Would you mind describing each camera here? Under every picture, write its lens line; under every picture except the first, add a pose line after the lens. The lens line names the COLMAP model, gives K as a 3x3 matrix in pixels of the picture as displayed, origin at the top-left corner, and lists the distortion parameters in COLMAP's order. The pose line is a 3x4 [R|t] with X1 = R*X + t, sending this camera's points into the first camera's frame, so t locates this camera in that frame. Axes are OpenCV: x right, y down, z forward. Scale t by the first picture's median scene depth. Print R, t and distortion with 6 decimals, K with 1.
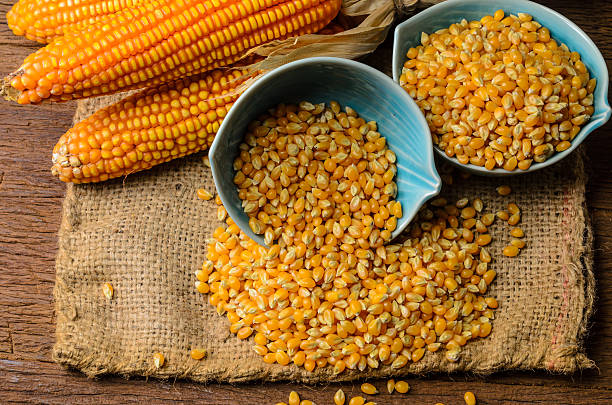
lens RADIAL K [[1056.9, 0, 306.0], [0, 1056.9, 202.5], [0, 0, 1]] dist [0.024203, -0.167582]
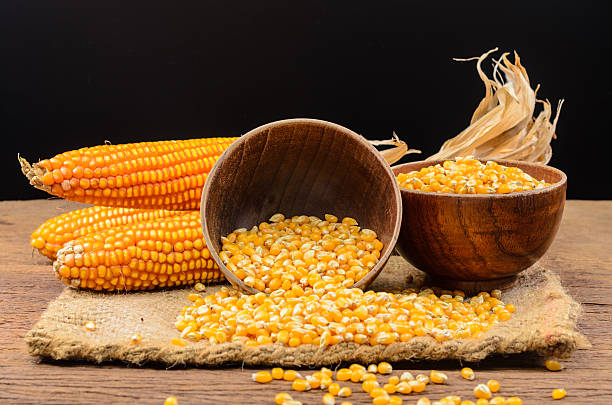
lens RADIAL K [[1098.3, 0, 294.3], [0, 1098.3, 202.5], [0, 0, 1]] dist [0.035494, -0.067189]
pose [[0.999936, 0.009130, -0.006628, 0.008441], [-0.010713, 0.584173, -0.811558, 0.860802], [-0.003538, 0.811577, 0.584234, 0.313305]]
